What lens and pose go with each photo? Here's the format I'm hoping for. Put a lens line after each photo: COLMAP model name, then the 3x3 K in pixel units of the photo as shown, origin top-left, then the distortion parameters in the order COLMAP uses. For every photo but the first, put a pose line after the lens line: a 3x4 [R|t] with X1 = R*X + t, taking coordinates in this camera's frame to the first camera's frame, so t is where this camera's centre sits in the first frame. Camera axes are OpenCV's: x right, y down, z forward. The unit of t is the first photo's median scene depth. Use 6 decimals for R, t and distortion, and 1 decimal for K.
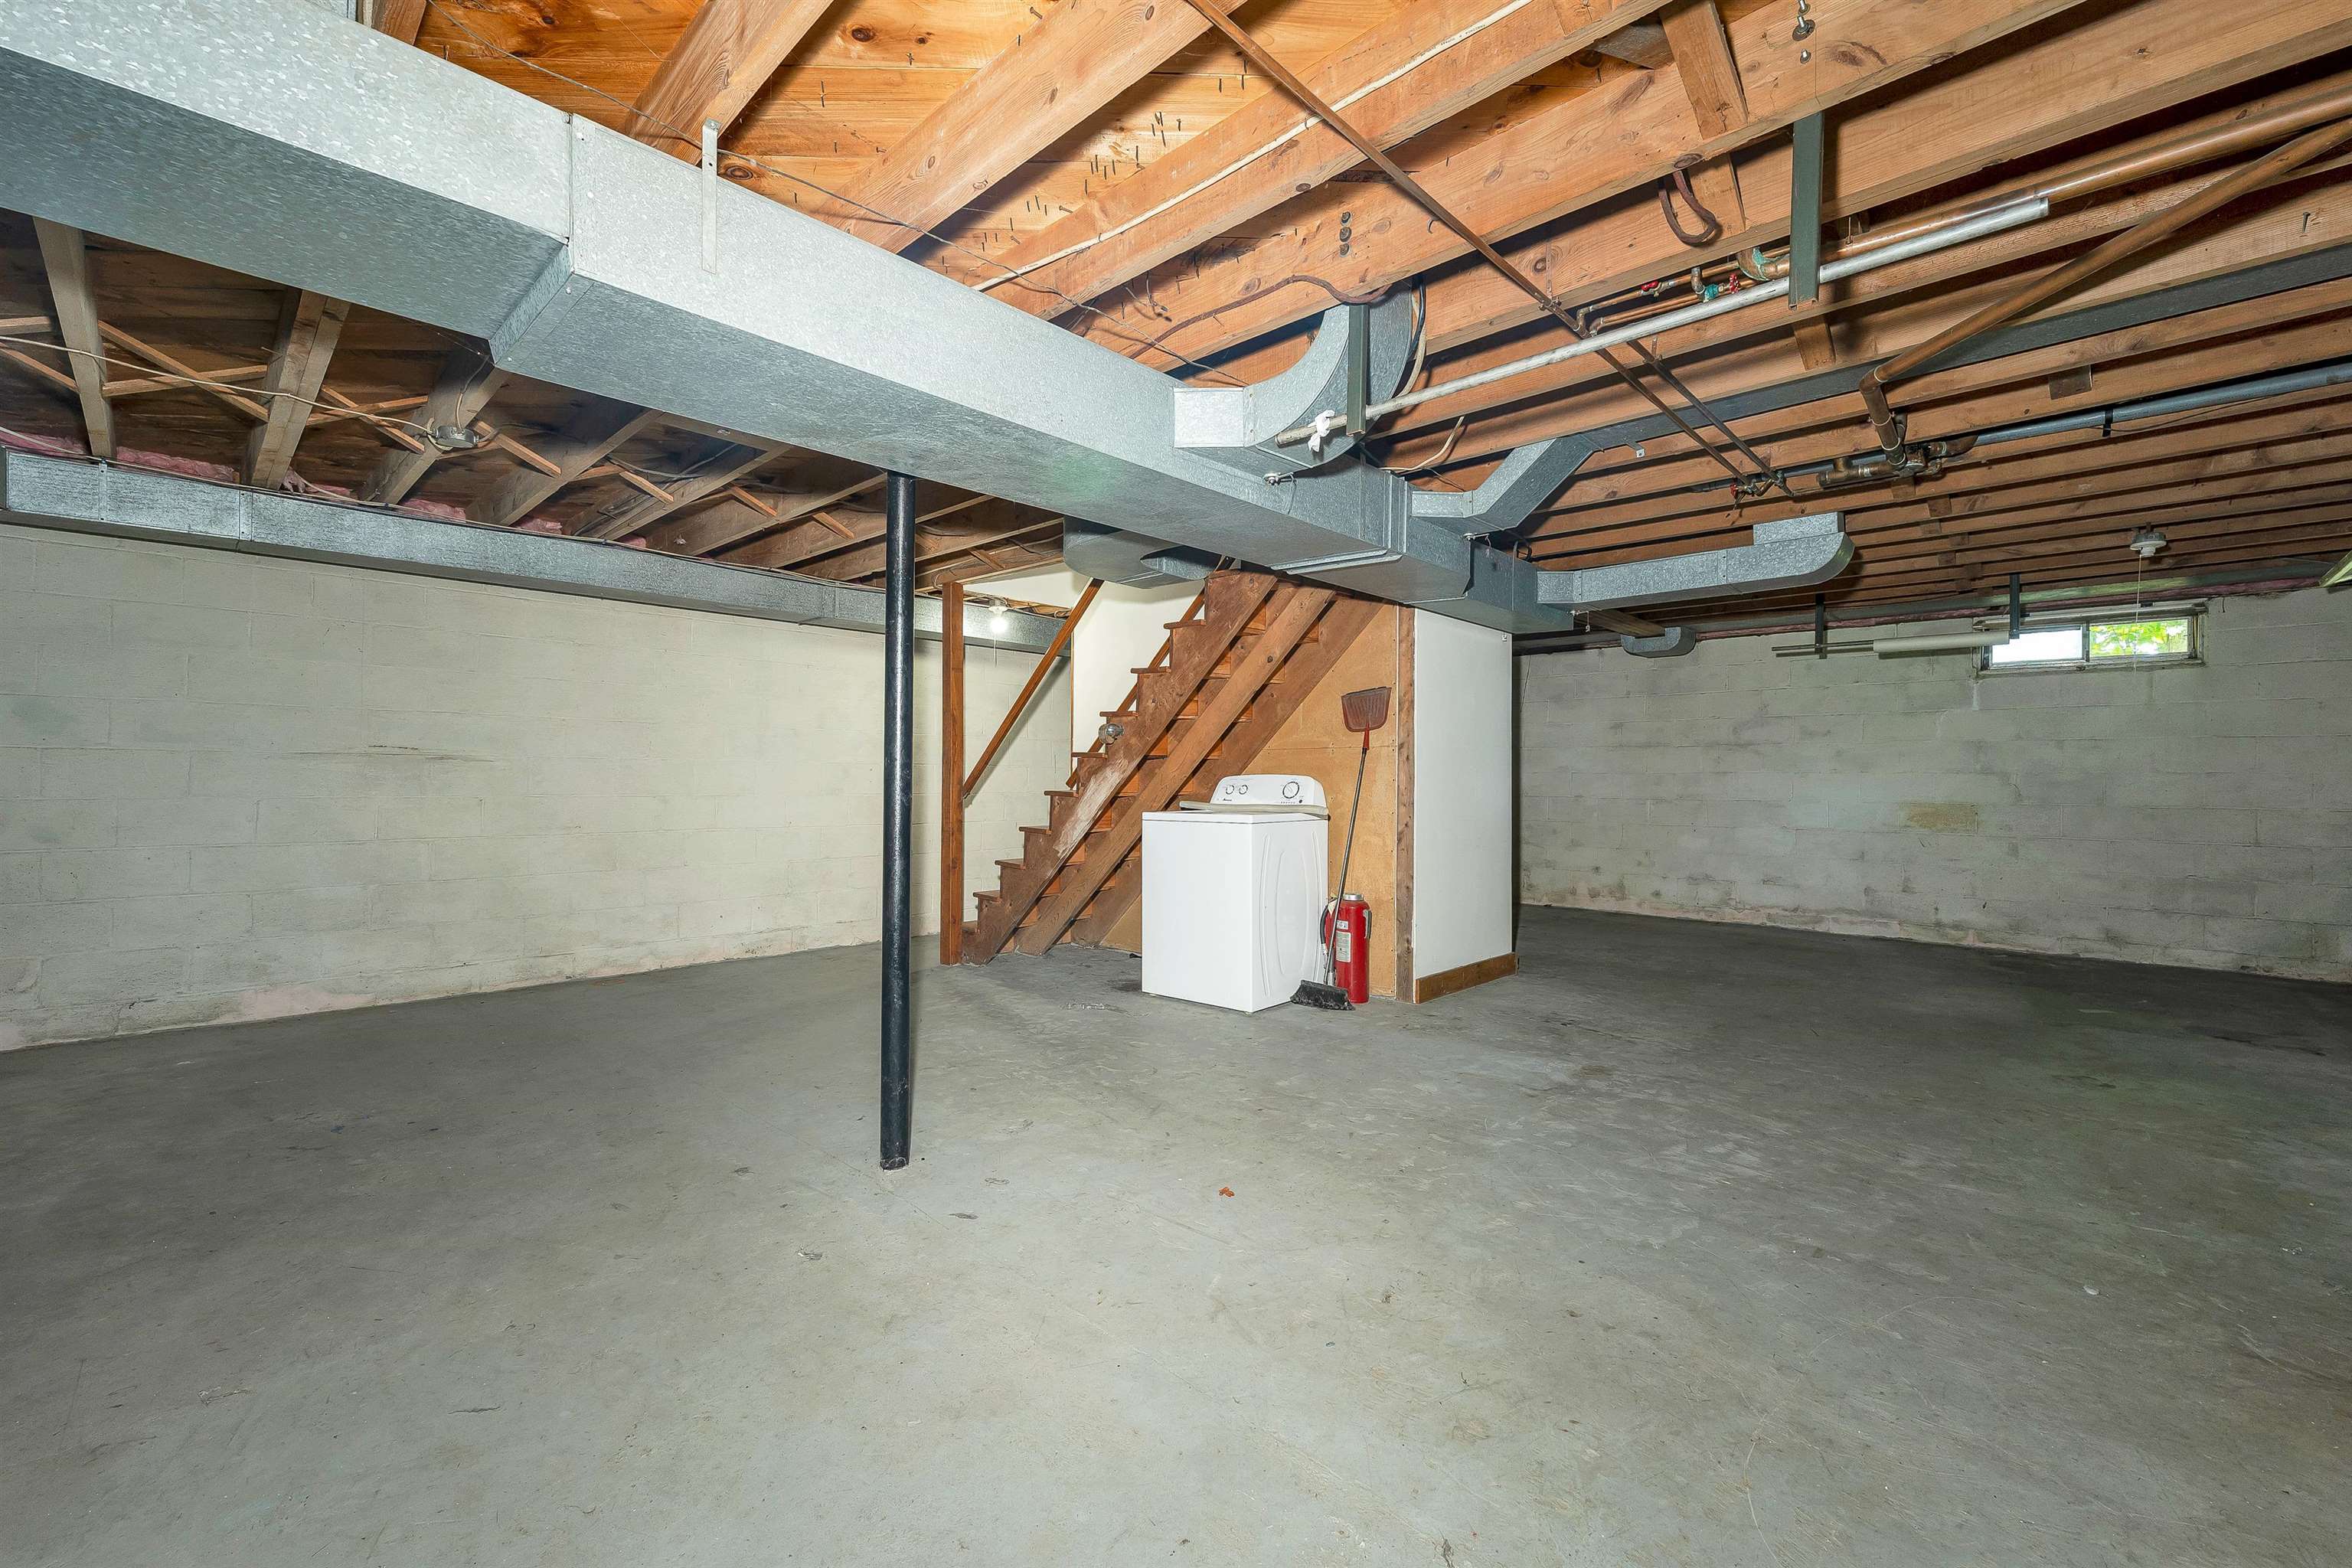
lens RADIAL K [[970.0, 0, 1175.6], [0, 970.0, 780.8], [0, 0, 1]] dist [0.001005, 0.000954]
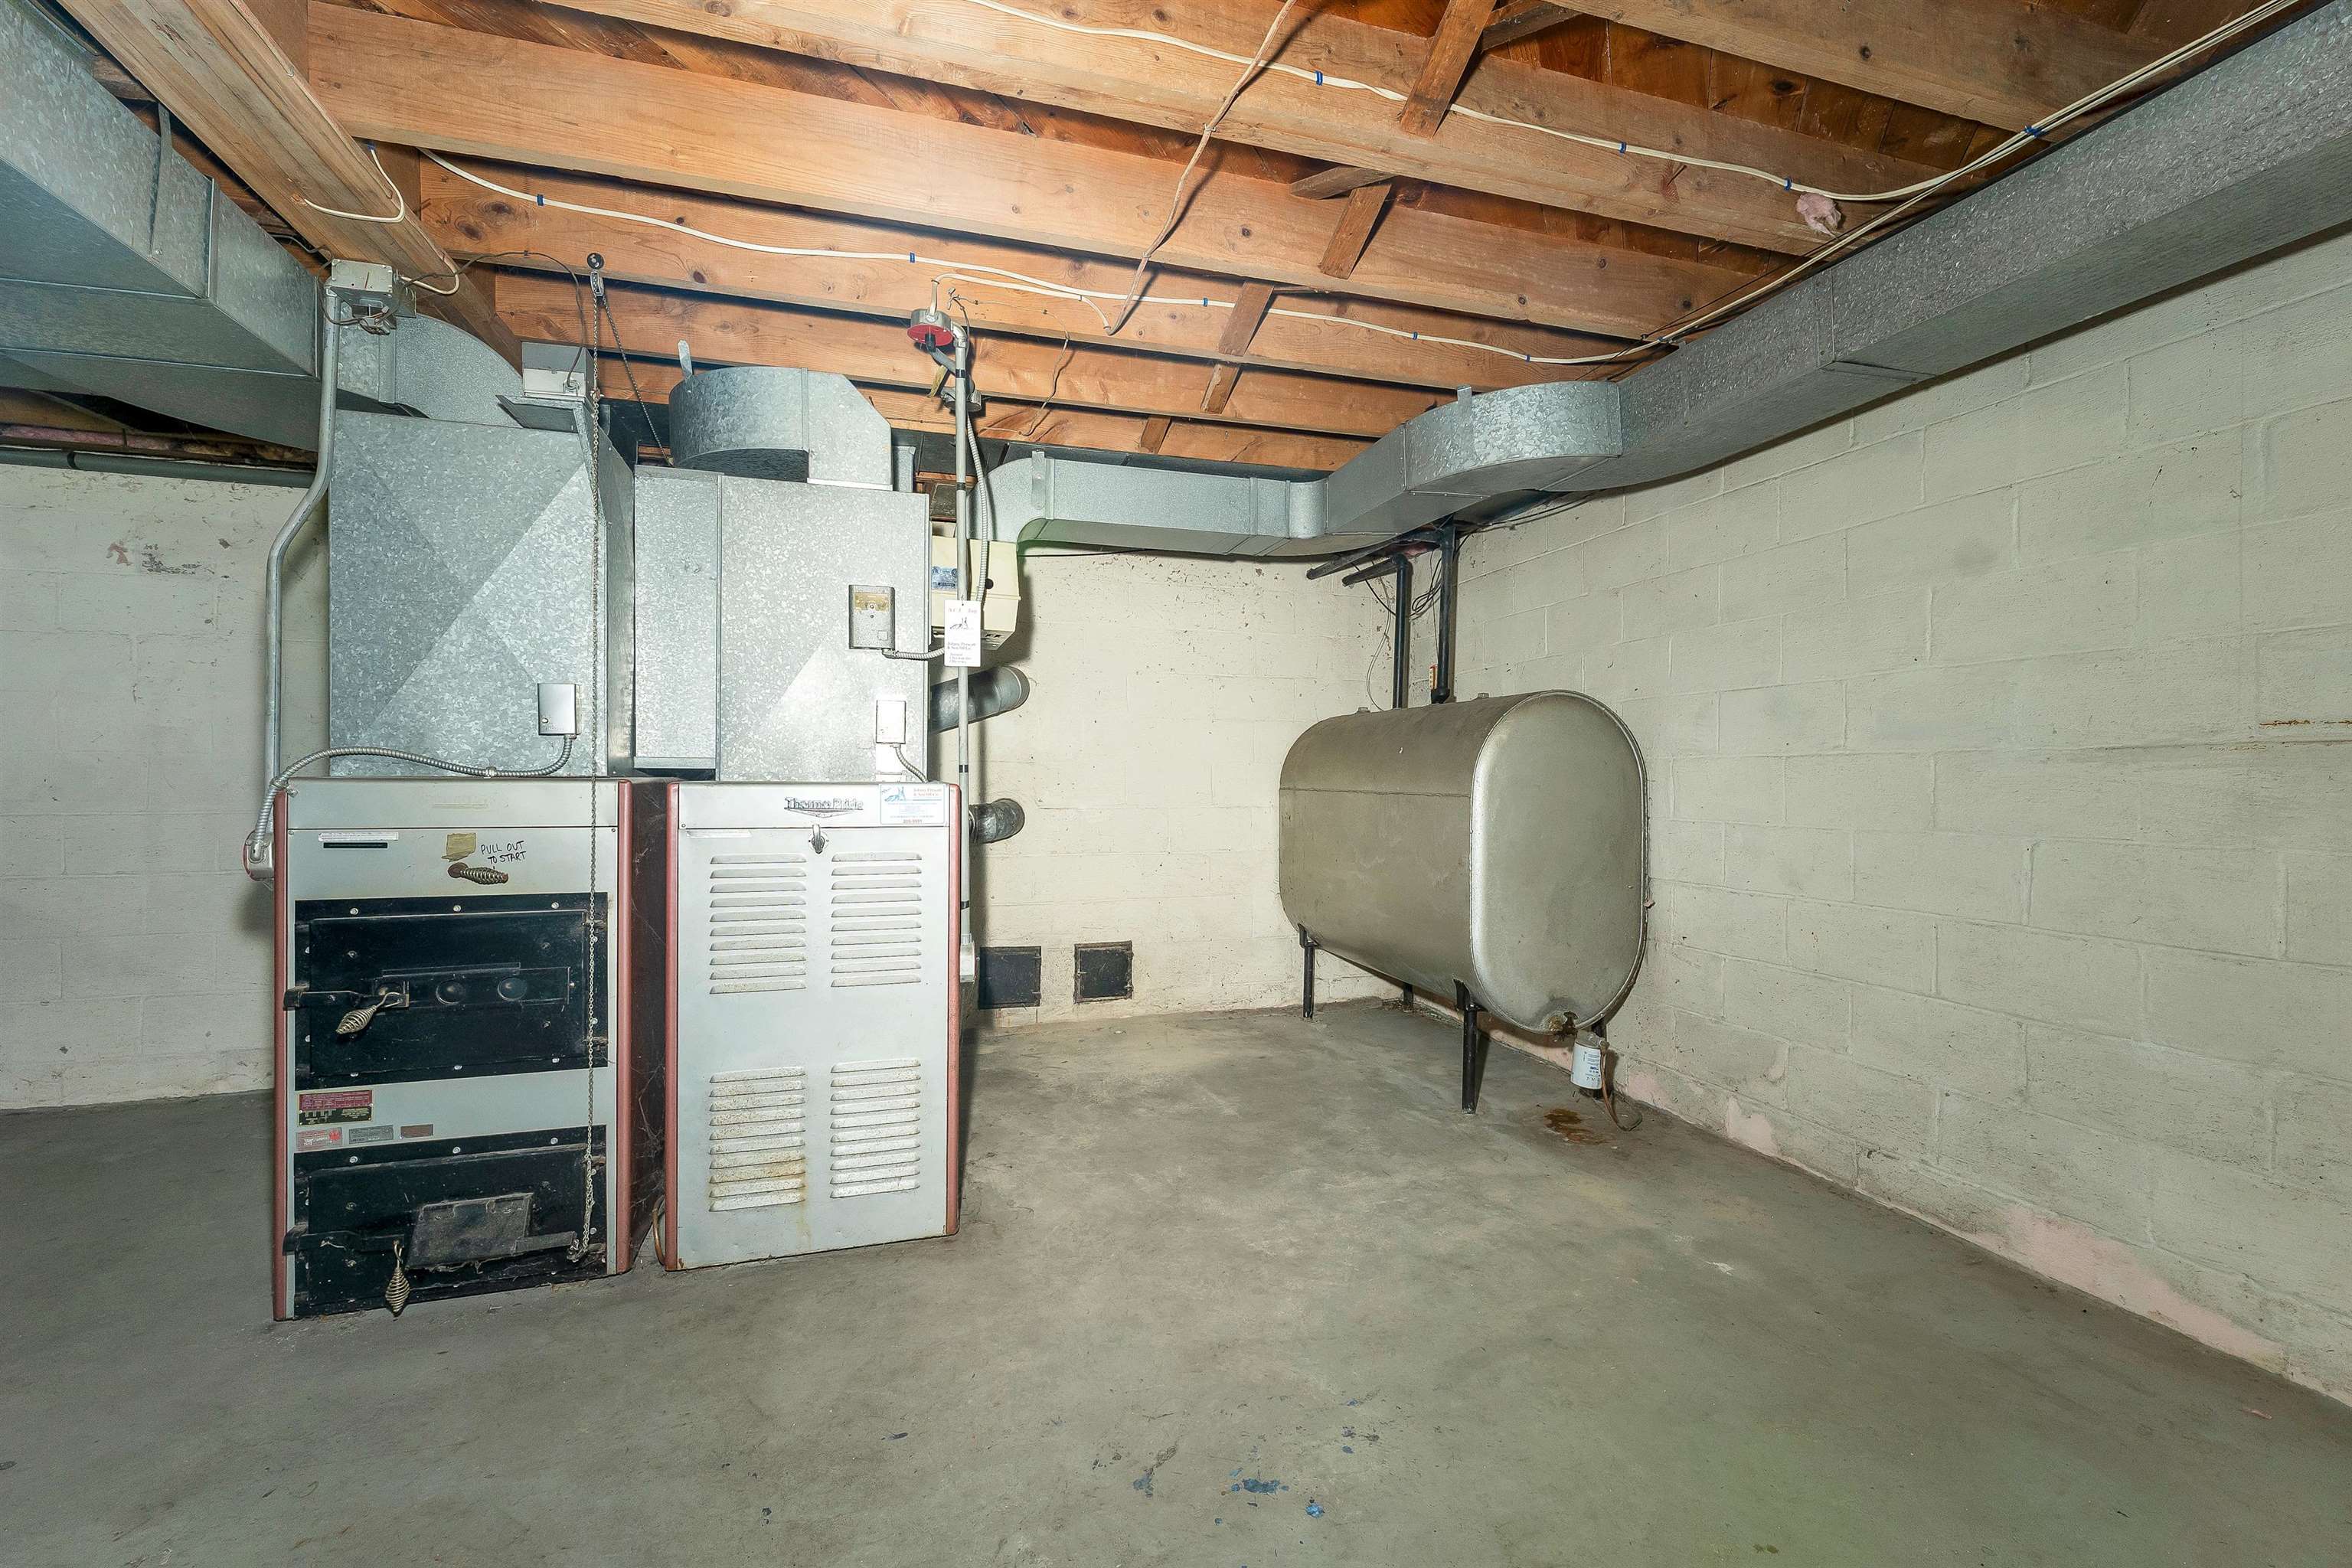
lens RADIAL K [[970.0, 0, 1178.5], [0, 970.0, 789.8], [0, 0, 1]] dist [0.001005, 0.000954]
pose [[-0.478271, 0.000005, -0.878212, -0.283855], [-0.008391, 0.999954, 0.004575, -0.006639], [0.878172, 0.009557, -0.478249, 0.865247]]
